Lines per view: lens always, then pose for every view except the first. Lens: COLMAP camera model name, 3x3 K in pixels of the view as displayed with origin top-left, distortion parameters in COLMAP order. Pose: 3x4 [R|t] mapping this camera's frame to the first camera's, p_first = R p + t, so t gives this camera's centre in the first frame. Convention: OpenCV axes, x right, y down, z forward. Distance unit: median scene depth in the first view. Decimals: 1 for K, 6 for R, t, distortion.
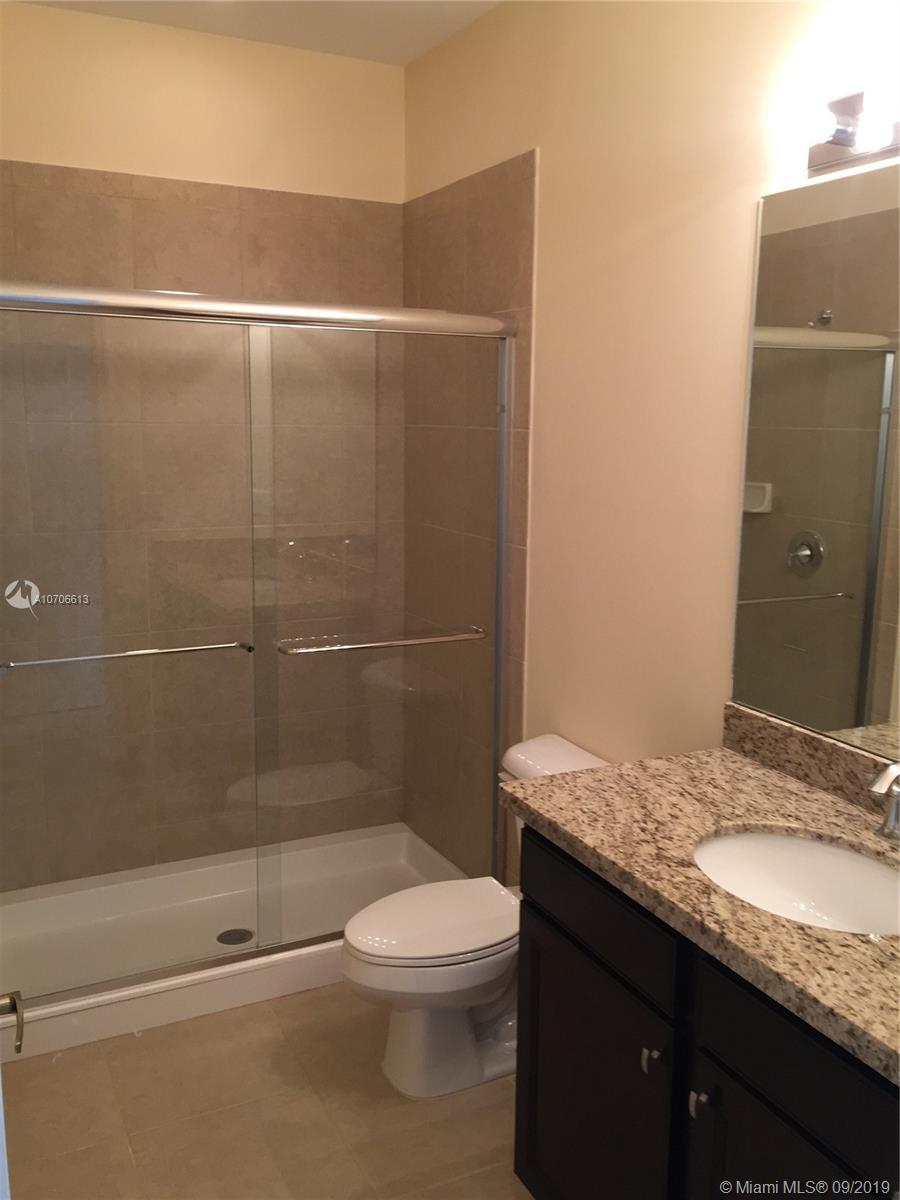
lens RADIAL K [[1055.9, 0, 446.9], [0, 1055.9, 592.4], [0, 0, 1]] dist [0.054240, -0.084013]
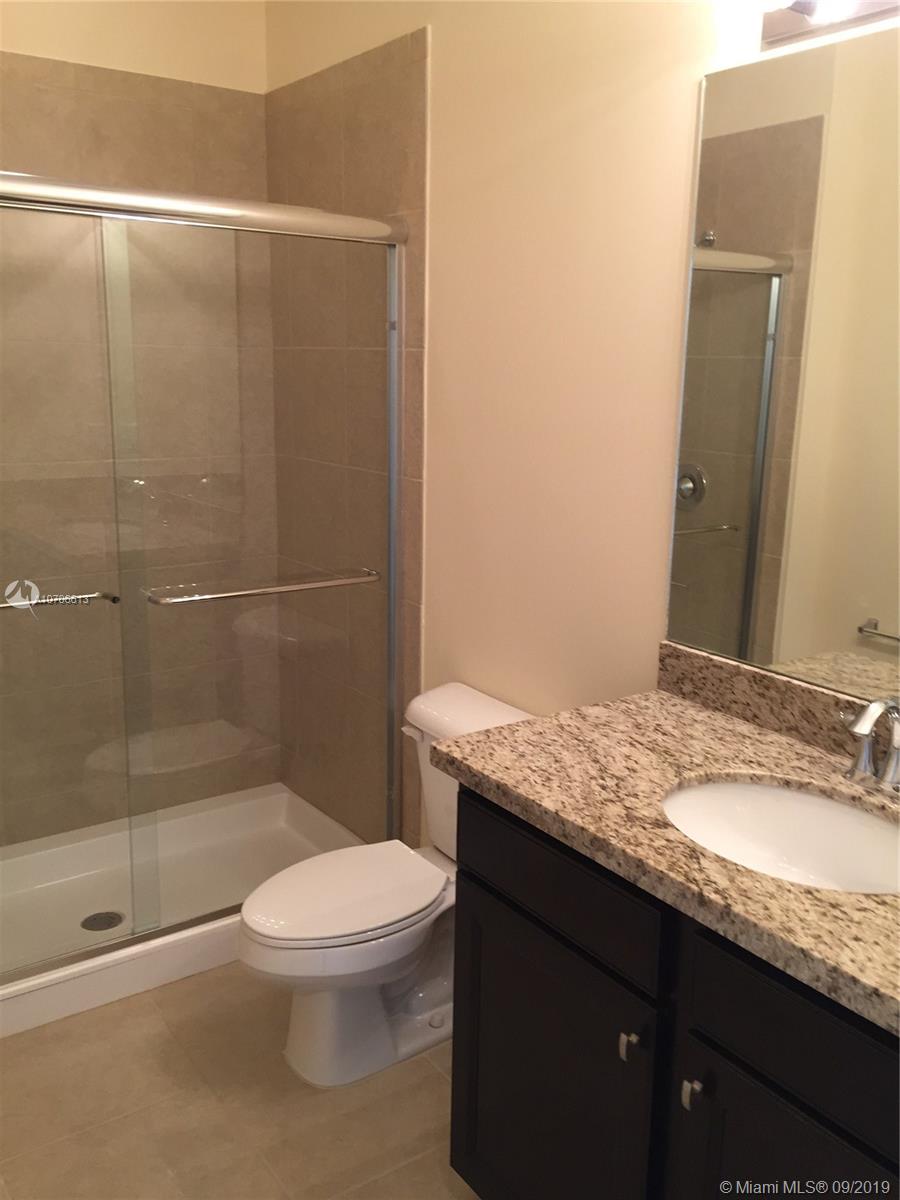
lens RADIAL K [[1055.9, 0, 446.9], [0, 1055.9, 592.4], [0, 0, 1]] dist [0.054240, -0.084013]
pose [[0.987777, -0.029428, 0.153072, -0.069817], [0.021590, 0.998381, 0.052620, 0.010005], [-0.154372, -0.048673, 0.986813, 0.138757]]
